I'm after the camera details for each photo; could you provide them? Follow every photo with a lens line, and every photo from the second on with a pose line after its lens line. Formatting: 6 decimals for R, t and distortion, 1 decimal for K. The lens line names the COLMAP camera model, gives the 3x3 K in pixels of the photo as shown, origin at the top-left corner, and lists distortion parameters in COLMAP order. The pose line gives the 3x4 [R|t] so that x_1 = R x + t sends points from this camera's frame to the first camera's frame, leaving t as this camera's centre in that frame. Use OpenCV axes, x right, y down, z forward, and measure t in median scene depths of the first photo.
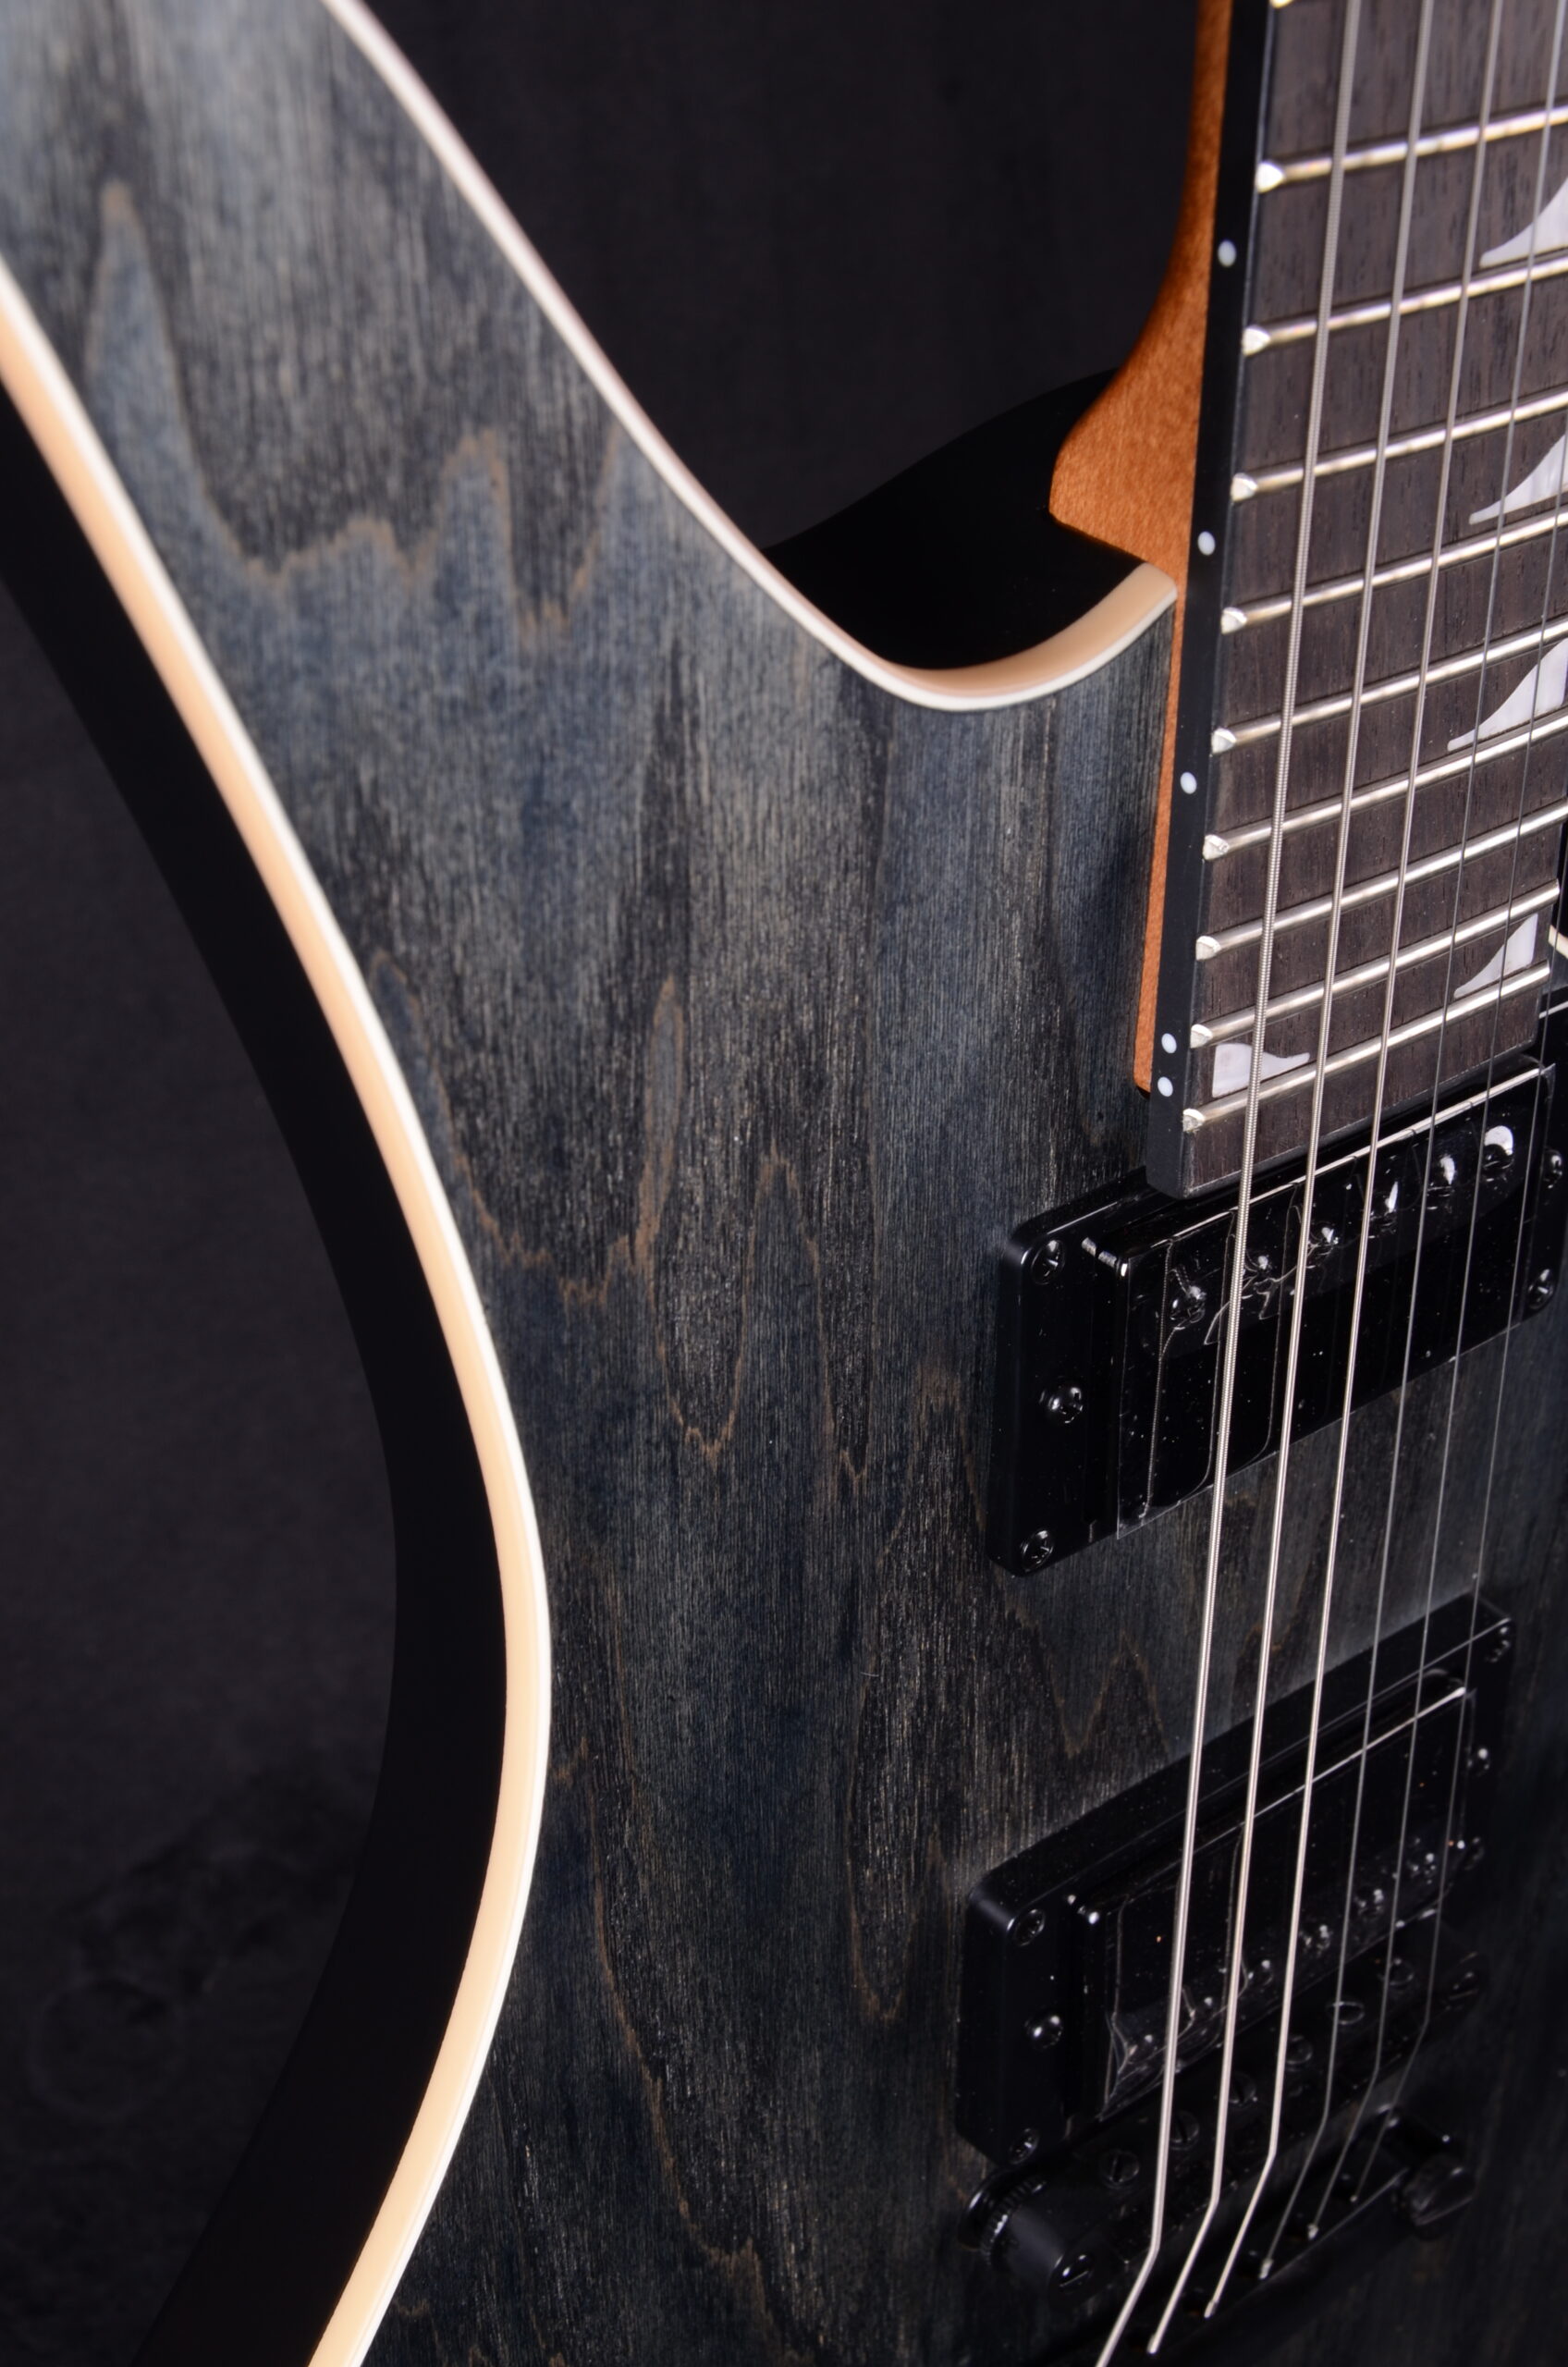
lens RADIAL K [[3239.9, 0, 801.3], [0, 3239.9, 1207.0], [0, 0, 1]] dist [0.085755, 0.000000]
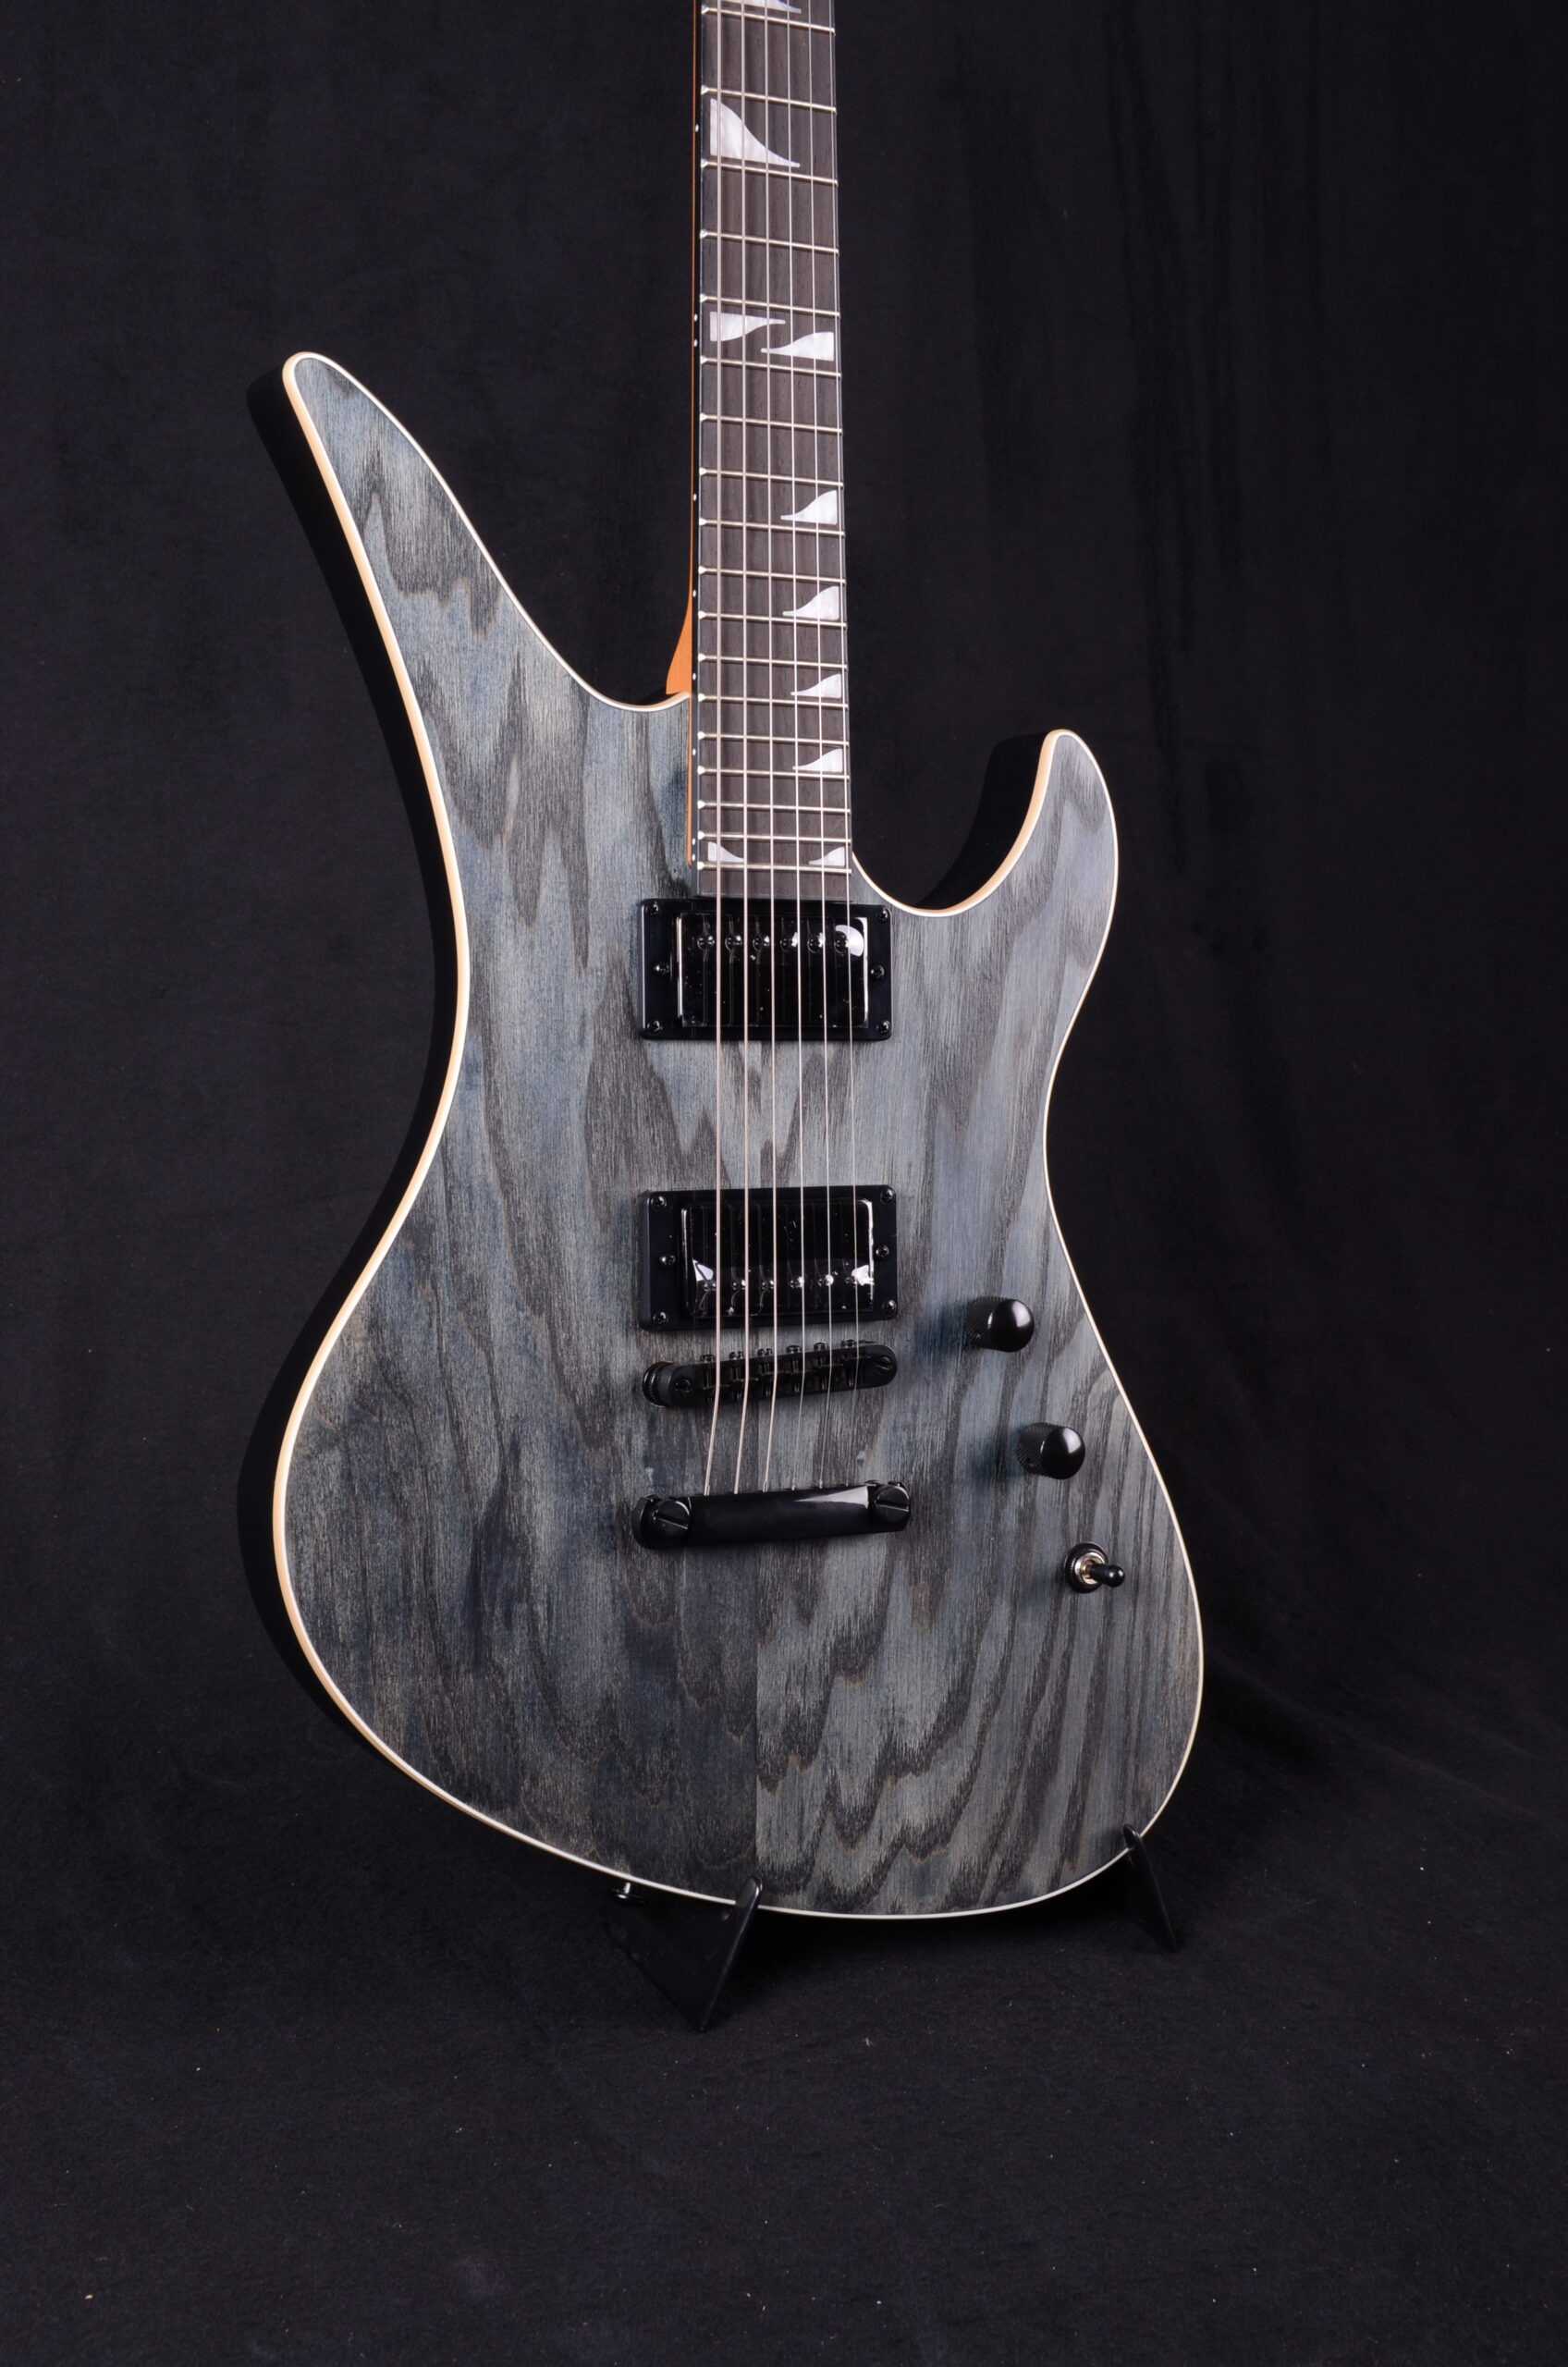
lens RADIAL K [[3239.9, 0, 787.6], [0, 3239.9, 1239.3], [0, 0, 1]] dist [0.085755, 0.000000]
pose [[0.980666, 0.003154, -0.195666, 1.023507], [-0.099710, 0.868396, -0.485744, 2.252027], [0.168383, 0.495862, 0.851920, -1.842490]]
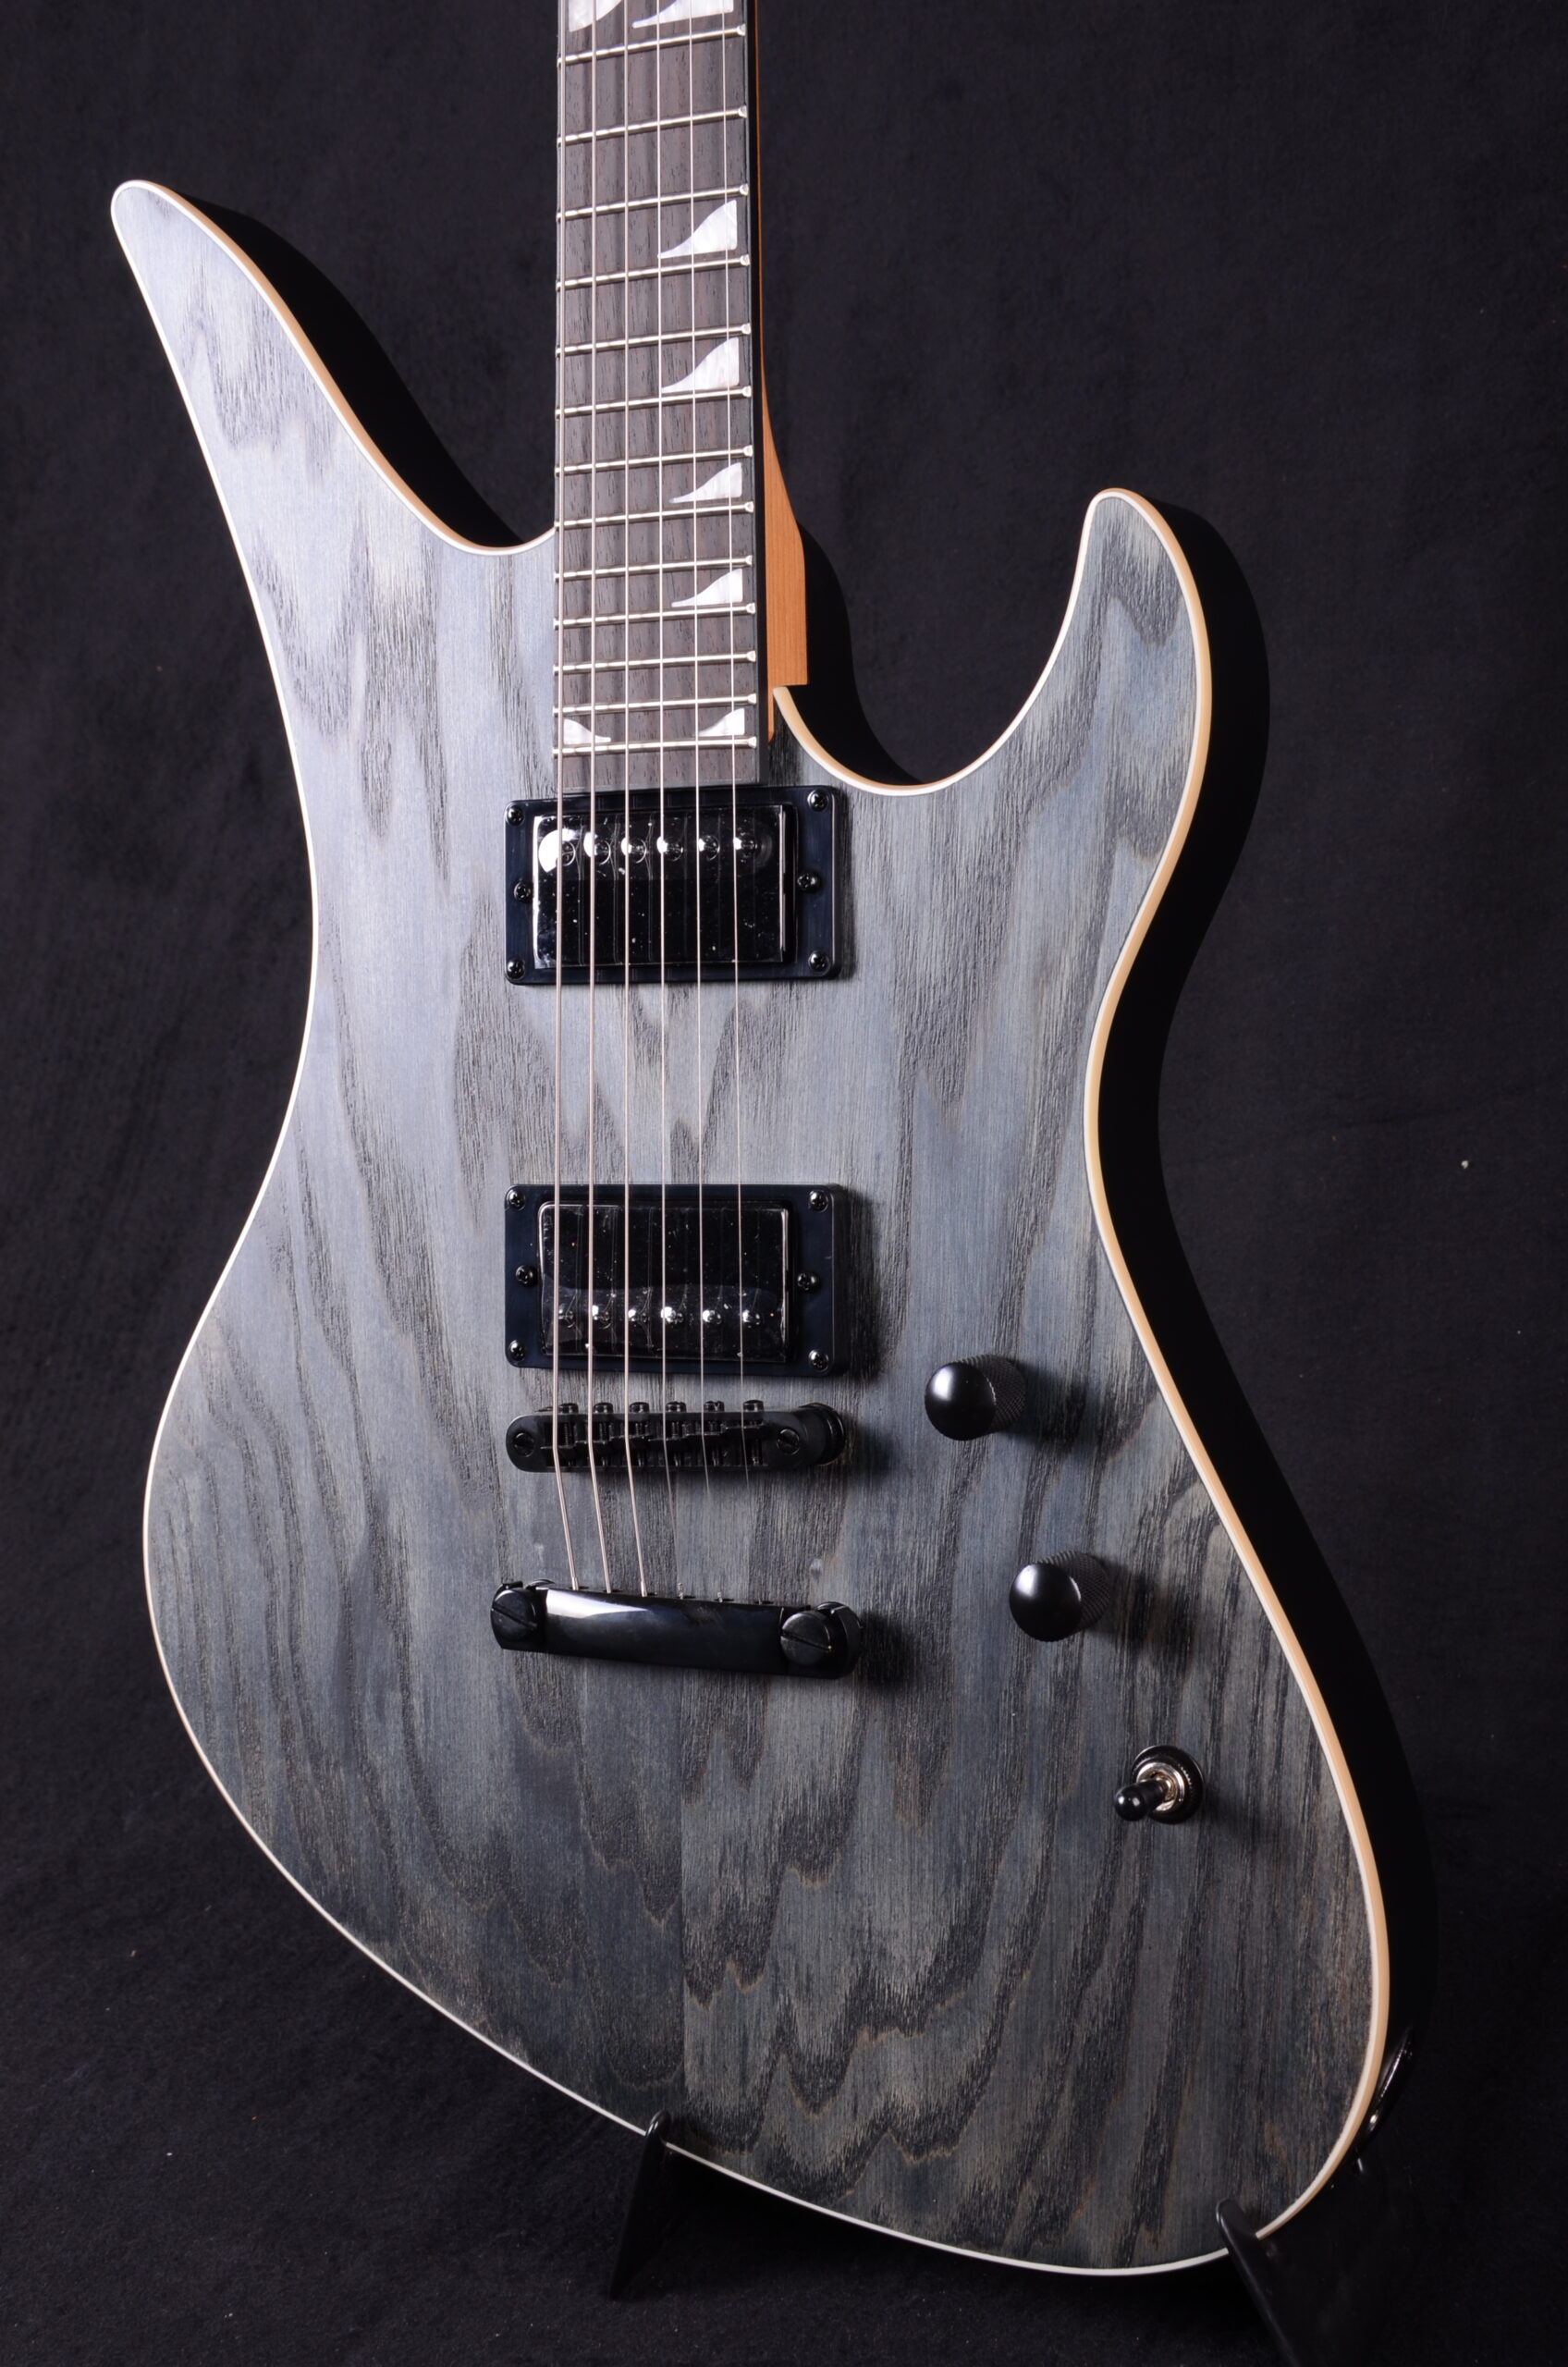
lens RADIAL K [[3239.9, 0, 767.5], [0, 3239.9, 1224.6], [0, 0, 1]] dist [0.085755, 0.000000]
pose [[0.405613, 0.047021, -0.912835, 2.931946], [-0.475166, 0.863974, -0.166633, 0.733629], [0.780830, 0.501337, 0.372782, 0.525722]]
